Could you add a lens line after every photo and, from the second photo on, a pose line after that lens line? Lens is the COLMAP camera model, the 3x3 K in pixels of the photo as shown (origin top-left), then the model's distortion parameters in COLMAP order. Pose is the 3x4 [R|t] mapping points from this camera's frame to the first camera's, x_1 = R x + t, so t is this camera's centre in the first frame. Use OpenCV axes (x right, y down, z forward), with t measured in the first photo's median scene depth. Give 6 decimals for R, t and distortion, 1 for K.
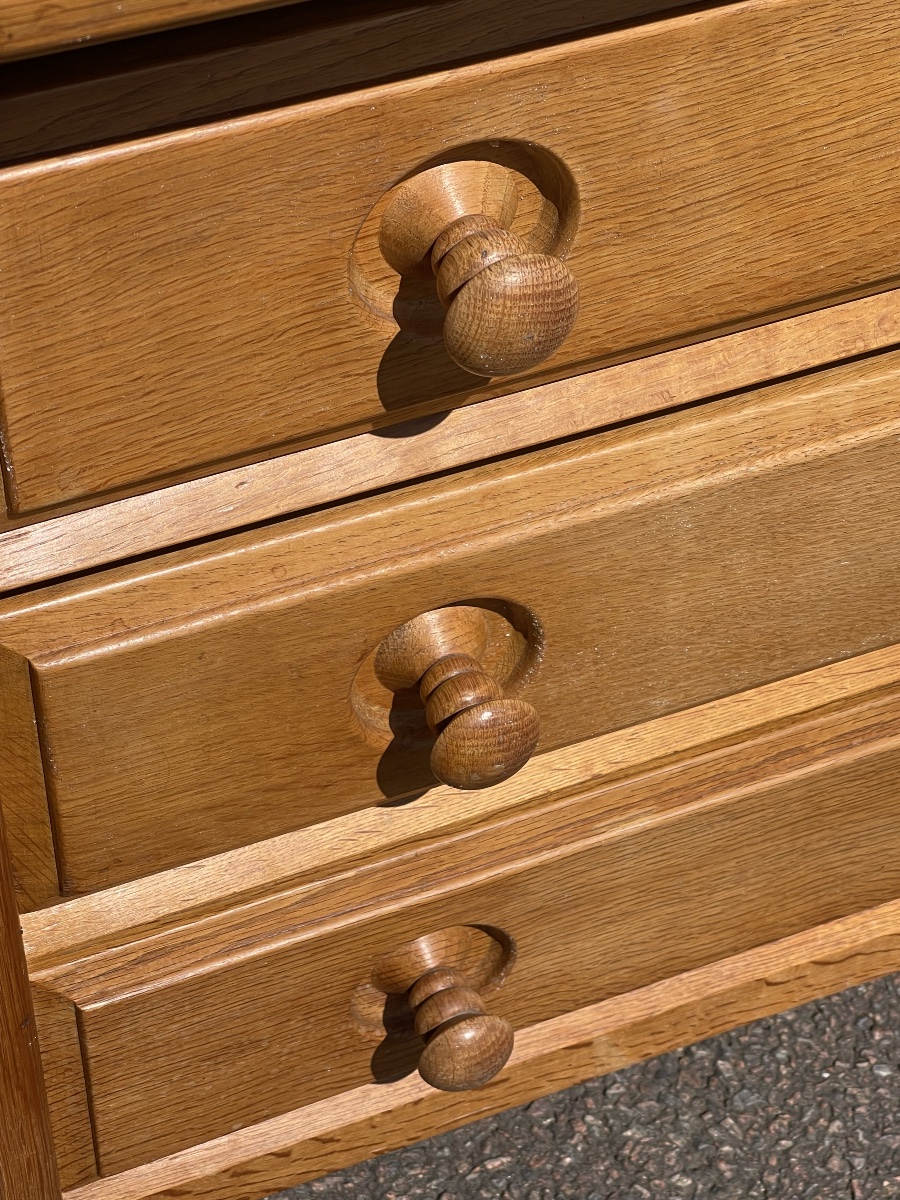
lens RADIAL K [[2485.8, 0, 450.0], [0, 2485.8, 600.0], [0, 0, 1]] dist [0.097520, 0.231779]
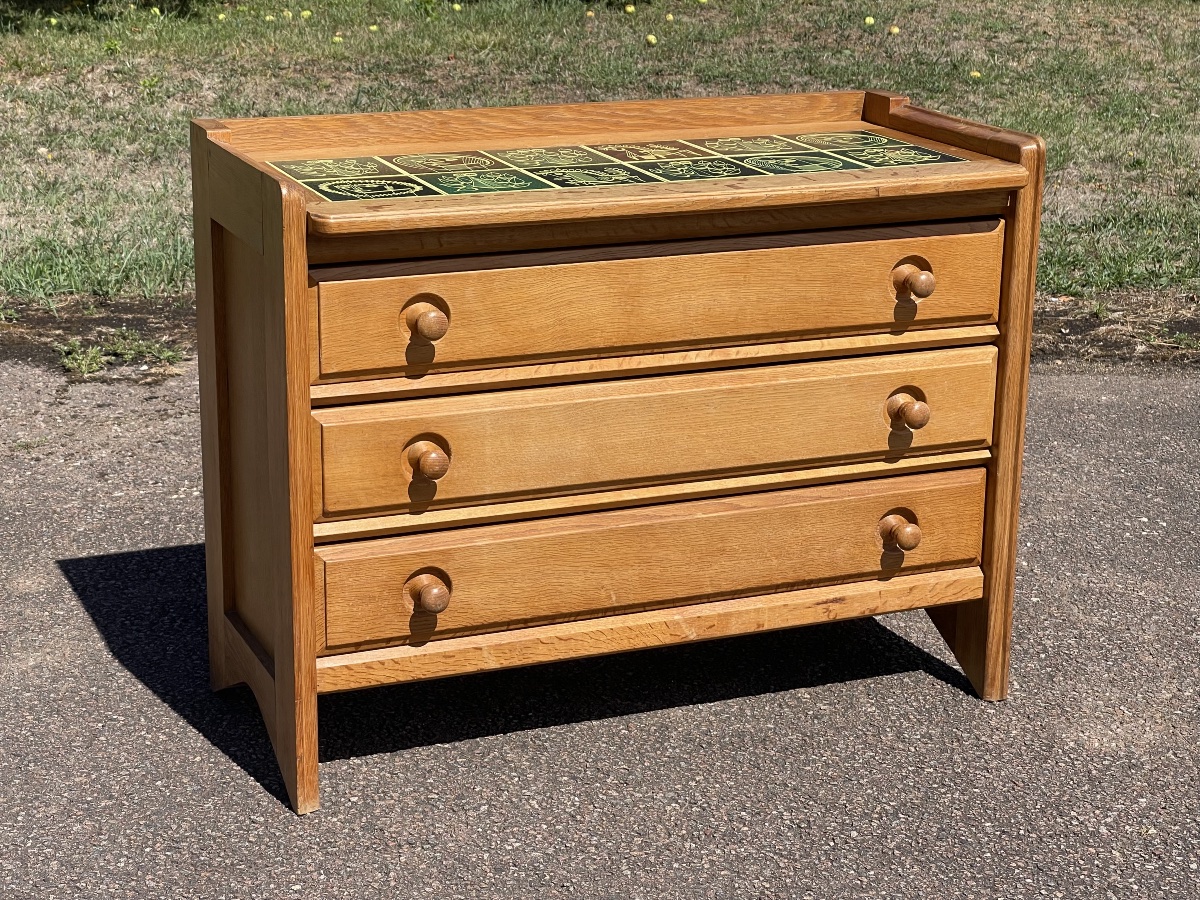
lens RADIAL K [[2255.0, 0, 600.0], [0, 2255.0, 450.0], [0, 0, 1]] dist [0.036715, 0.355919]
pose [[0.999858, -0.015640, -0.006274, 0.296474], [0.010307, 0.862150, -0.506549, 1.830199], [0.013332, 0.506412, 0.862188, -2.056889]]
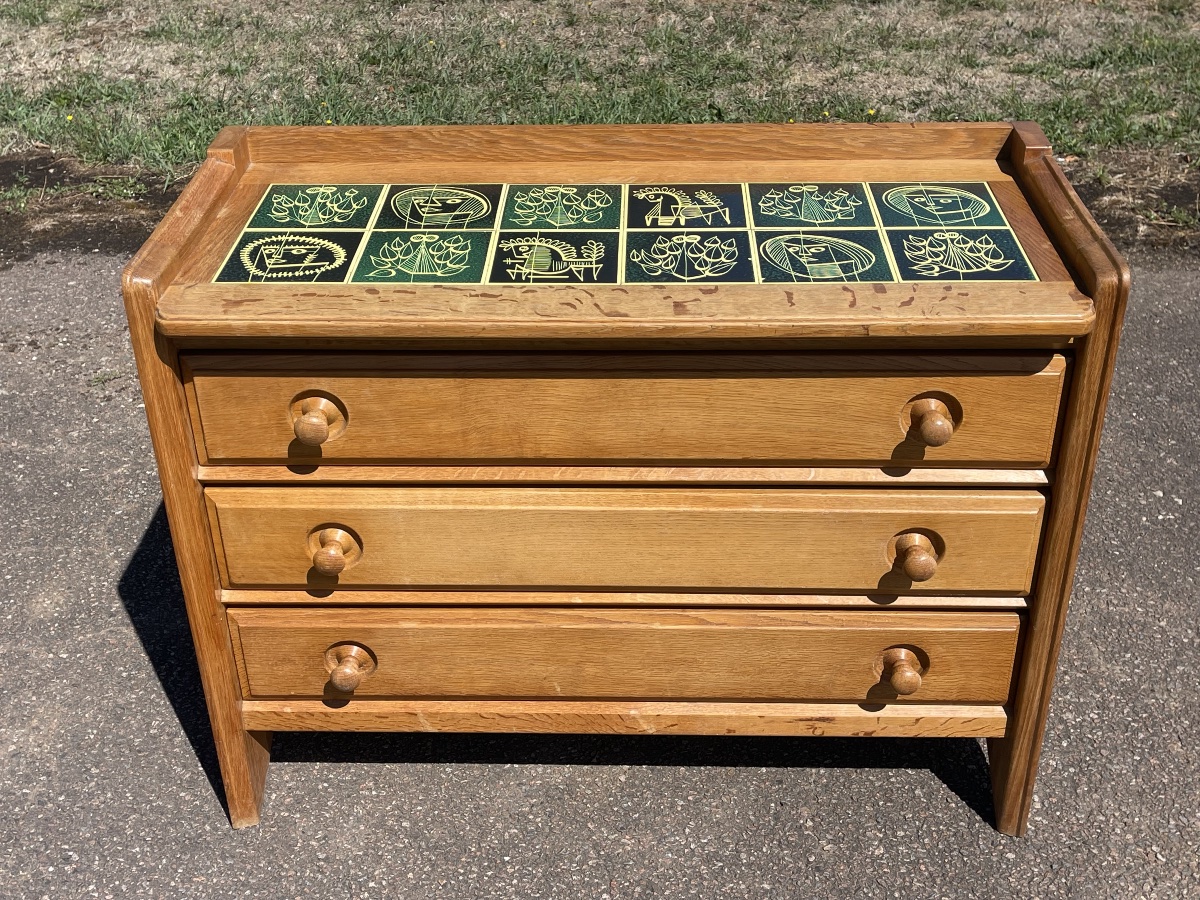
lens RADIAL K [[1413.8, 0, 618.8], [0, 1413.8, 448.5], [0, 0, 1]] dist [0.161104, -0.803270]
pose [[0.909889, 0.179602, -0.373958, 1.162145], [-0.276239, 0.934823, -0.223156, 0.252580], [0.309506, 0.306349, 0.900198, -0.813261]]
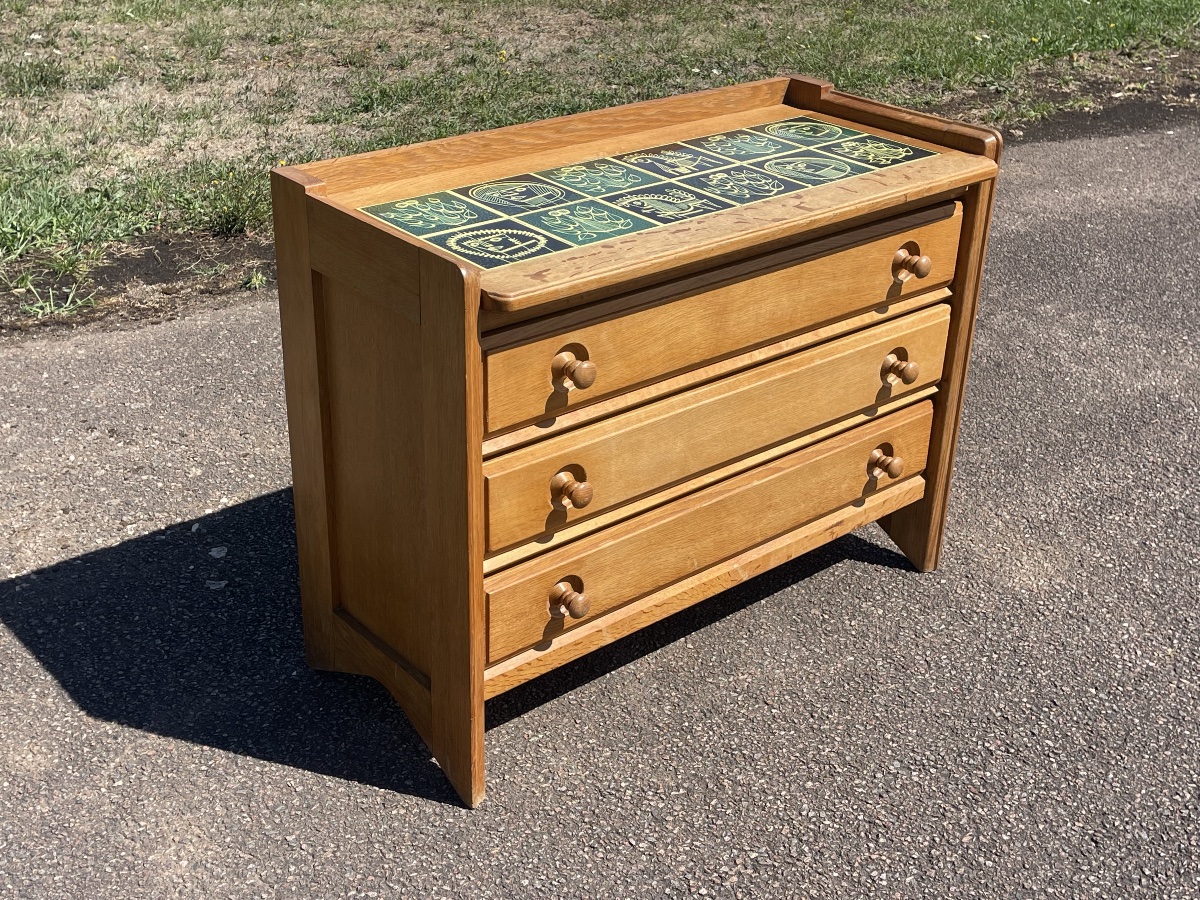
lens RADIAL K [[1457.0, 0, 600.0], [0, 1457.0, 450.0], [0, 0, 1]] dist [0.035693, -0.042653]
pose [[0.955010, -0.139351, 0.261795, -0.596304], [0.219315, 0.926058, -0.307113, 0.755518], [-0.199641, 0.350711, 0.914956, -1.308899]]
